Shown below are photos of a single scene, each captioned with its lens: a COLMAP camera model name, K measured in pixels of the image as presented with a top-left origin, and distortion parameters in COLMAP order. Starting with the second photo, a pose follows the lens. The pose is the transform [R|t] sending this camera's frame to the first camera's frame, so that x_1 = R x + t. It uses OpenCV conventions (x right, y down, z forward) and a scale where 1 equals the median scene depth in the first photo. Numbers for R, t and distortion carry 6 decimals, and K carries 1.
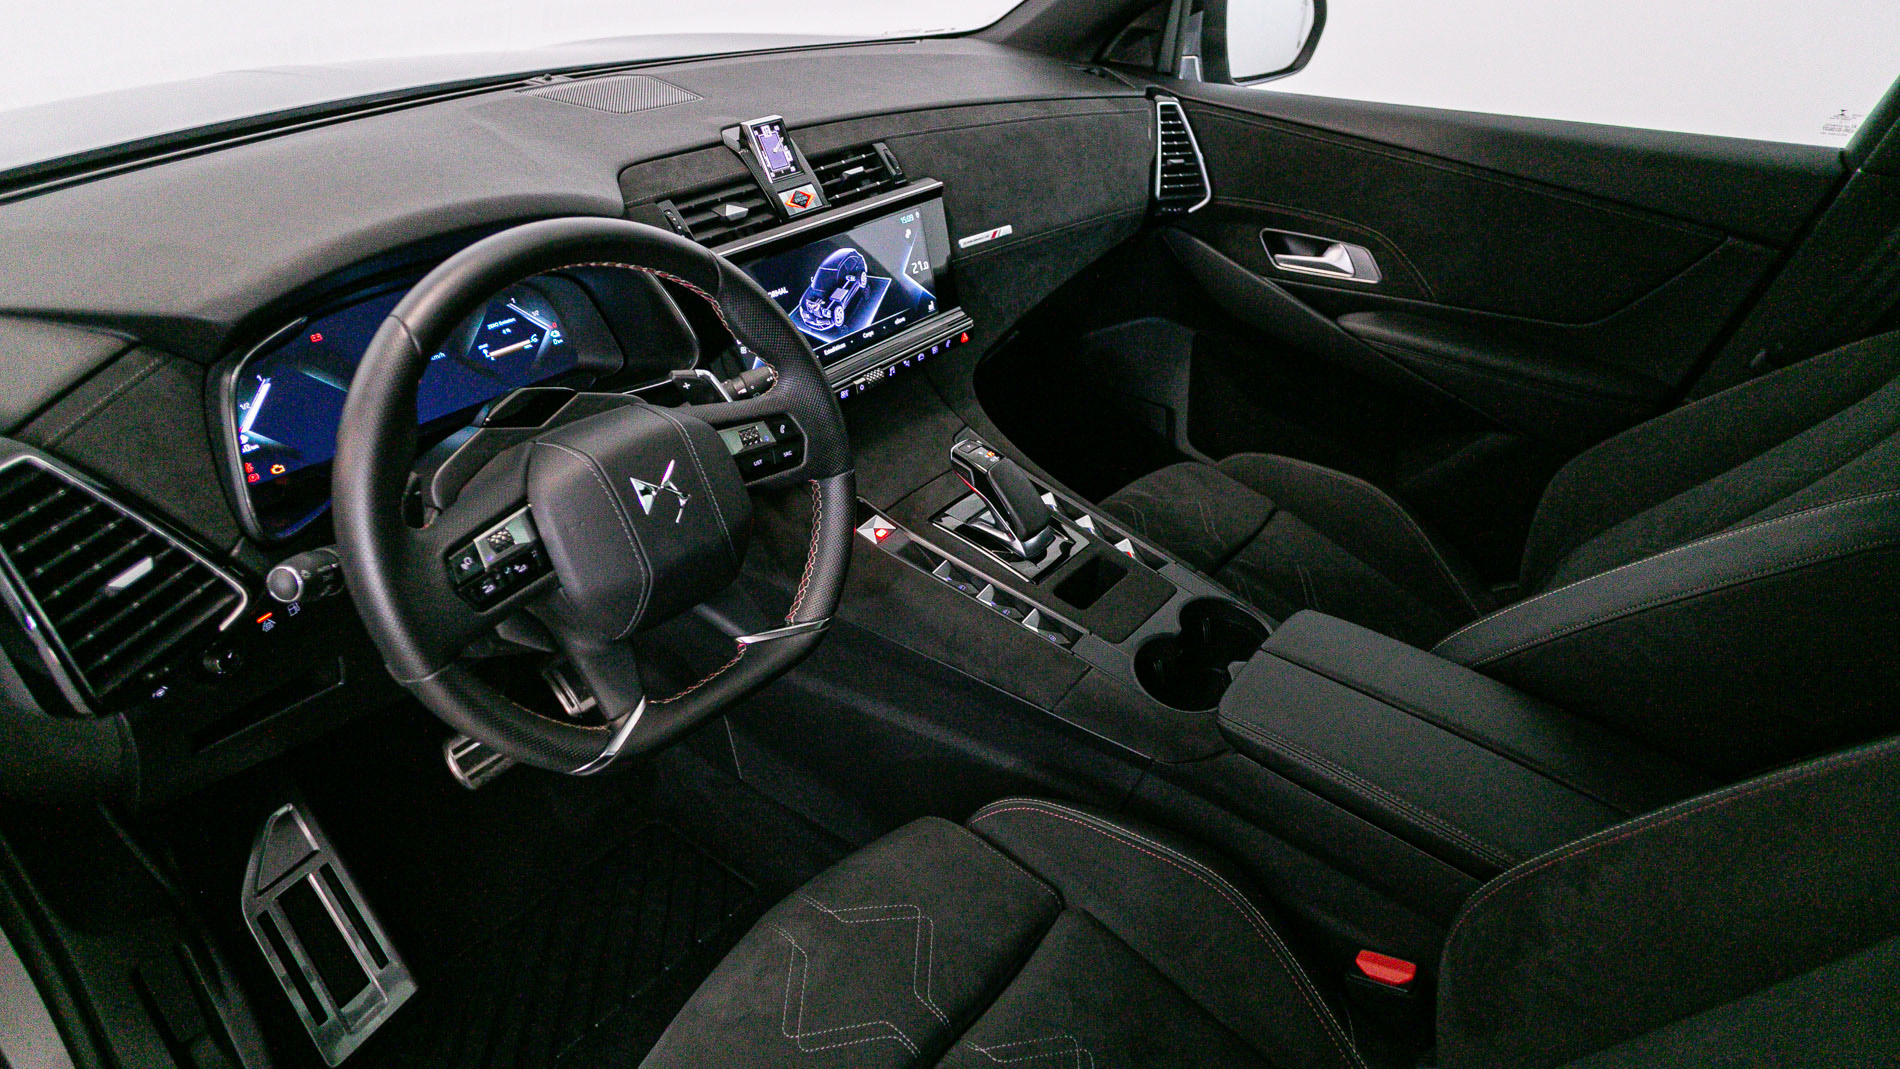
lens RADIAL K [[1130.3, 0, 960.0], [0, 1130.3, 533.1], [0, 0, 1]] dist [0.032608, 0.000137]
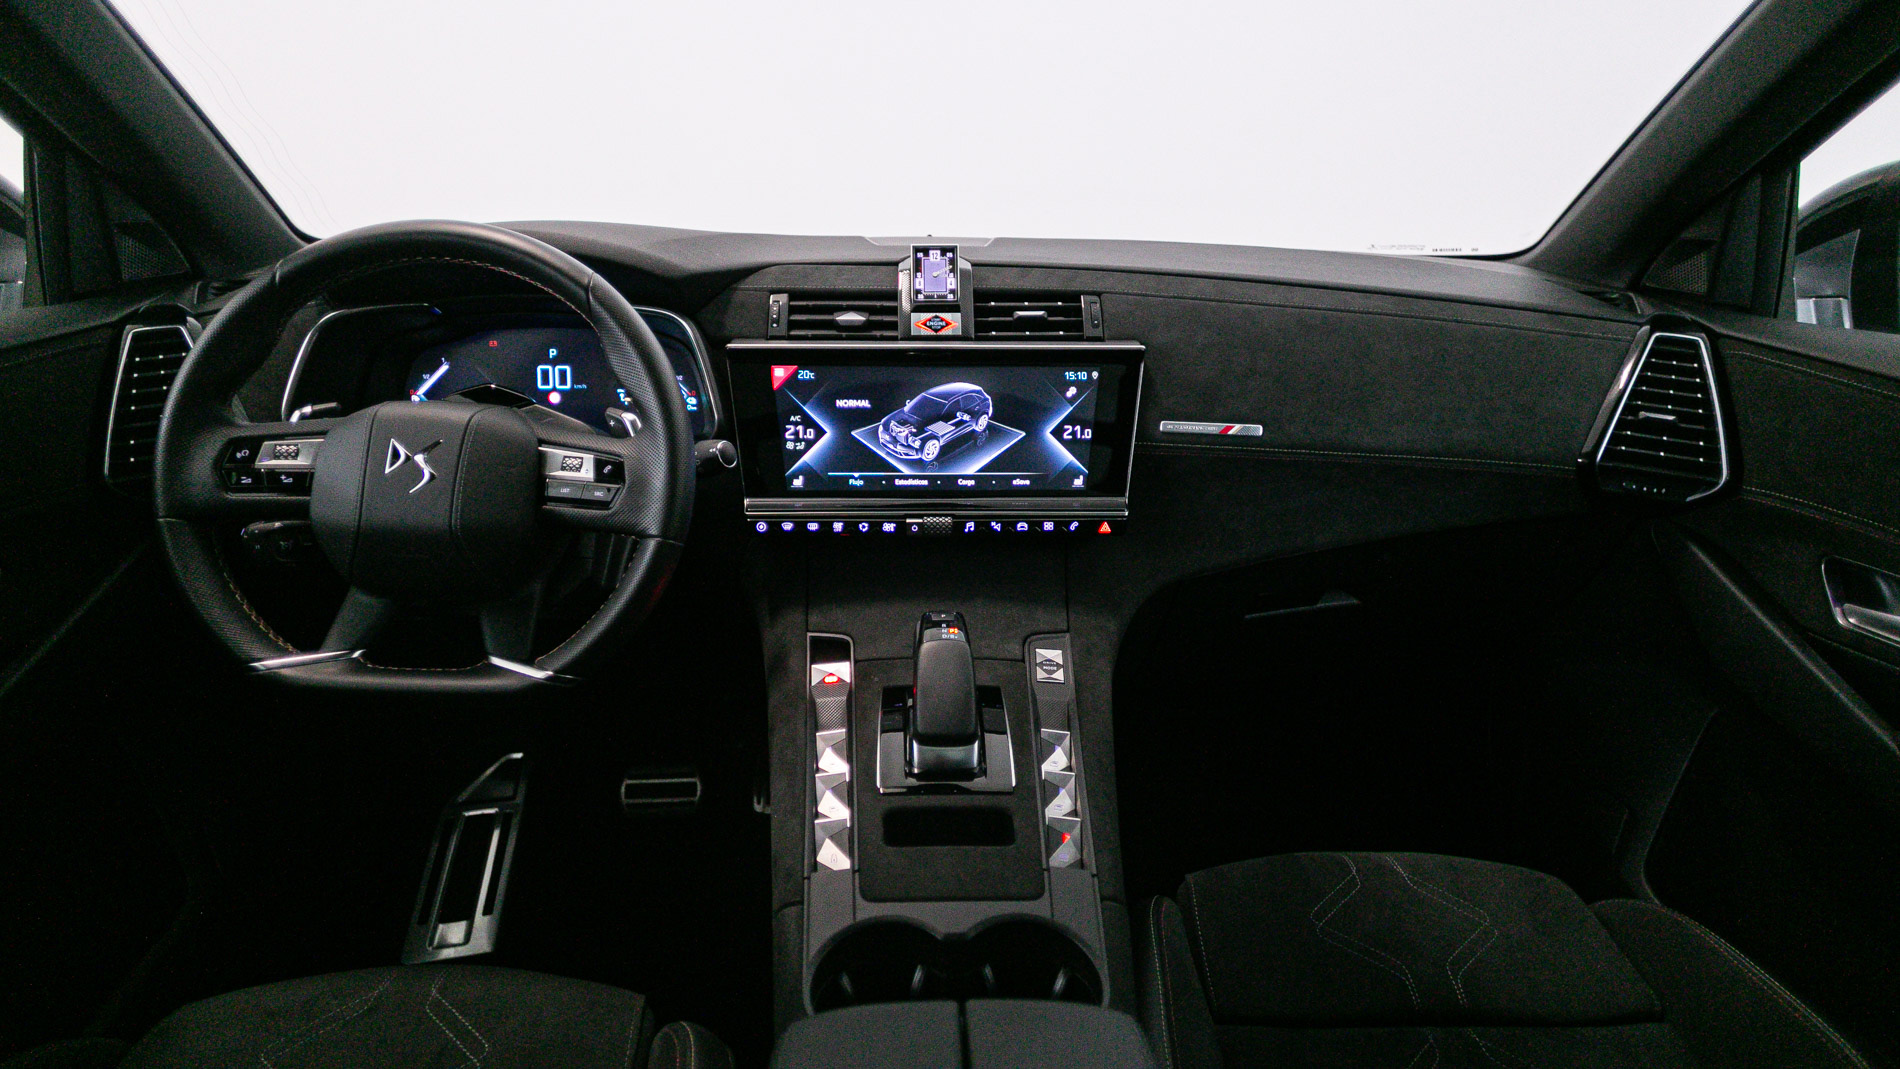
lens RADIAL K [[1130.3, 0, 960.0], [0, 1130.3, 533.1], [0, 0, 1]] dist [0.032608, 0.000137]
pose [[0.632592, 0.213438, -0.744494, 0.565515], [-0.412244, 0.906580, -0.090375, -0.059335], [0.655654, 0.364083, 0.661484, 0.434029]]
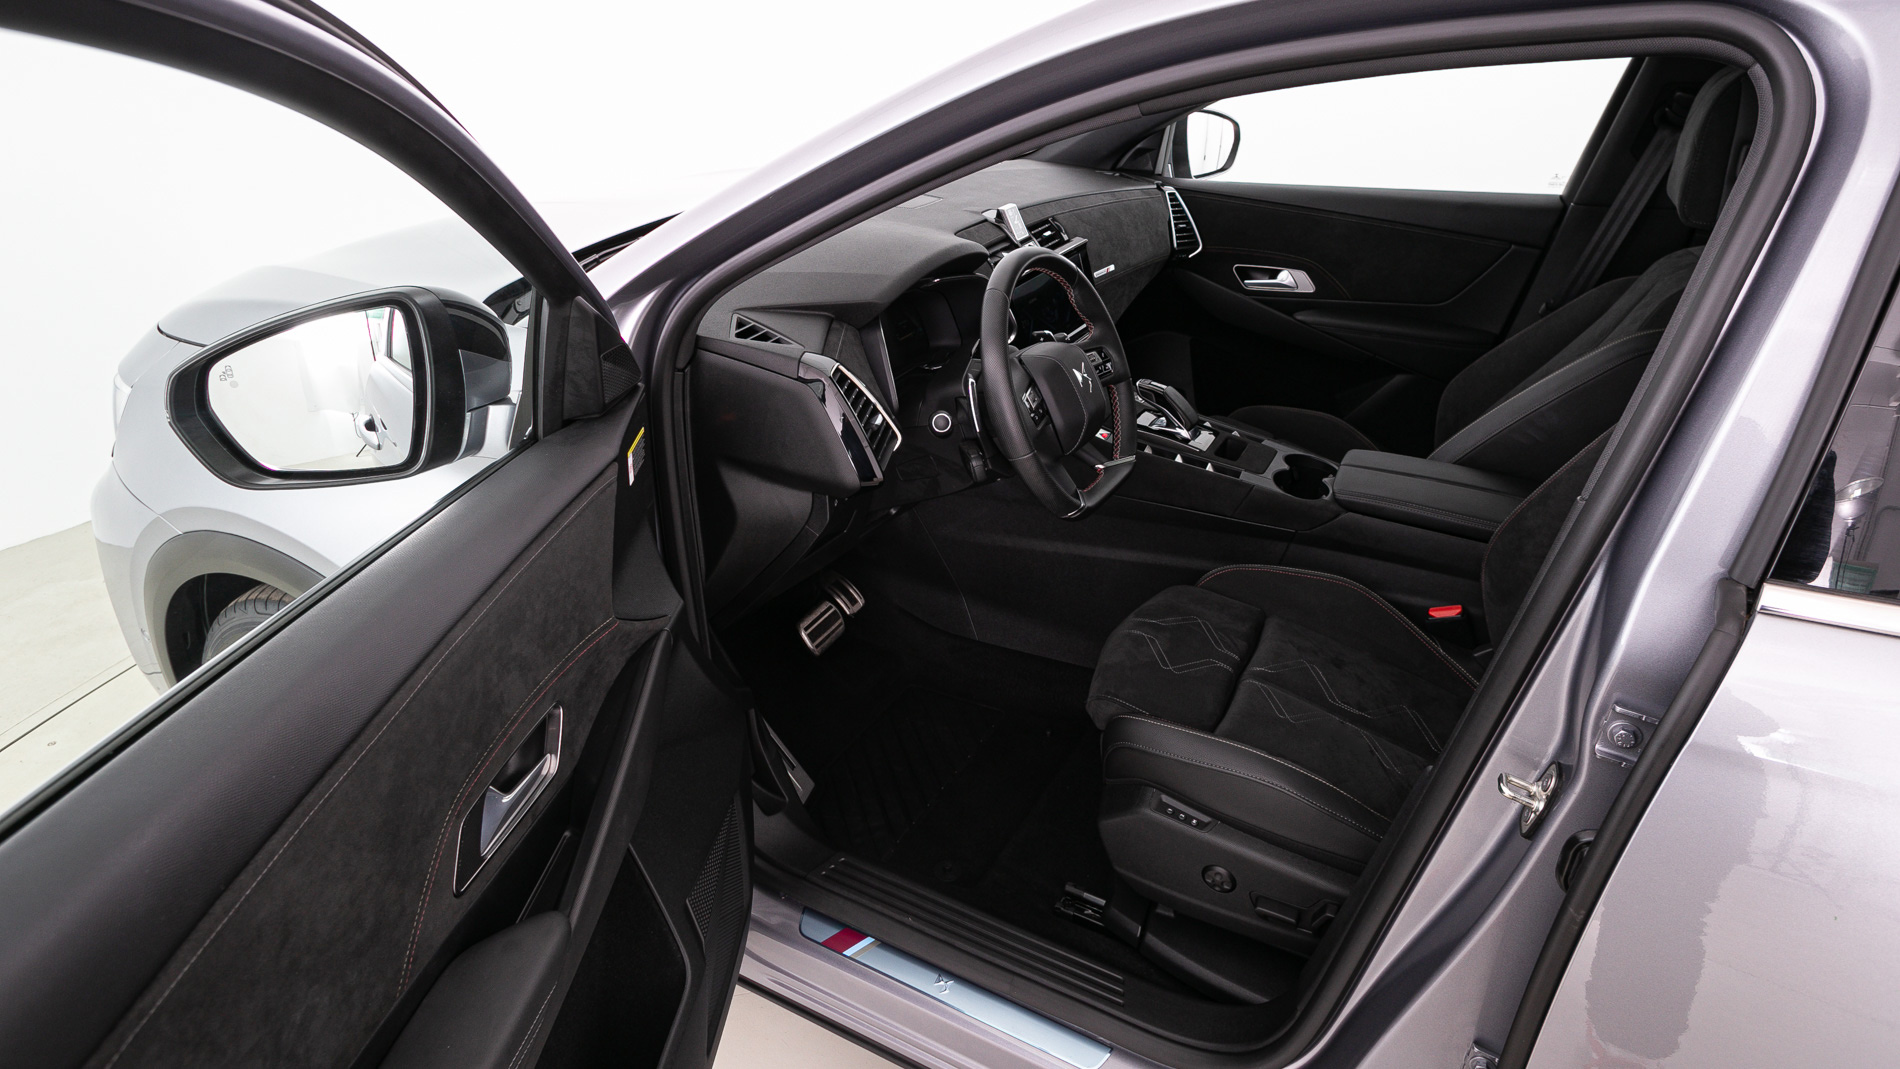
lens RADIAL K [[1124.6, 0, 951.3], [0, 1124.6, 473.2], [0, 0, 1]] dist [0.001972, 0.000167]
pose [[0.981437, -0.094343, 0.166977, -0.538801], [0.117471, 0.983921, -0.134537, 0.235683], [-0.151600, 0.151654, 0.976739, -0.545692]]
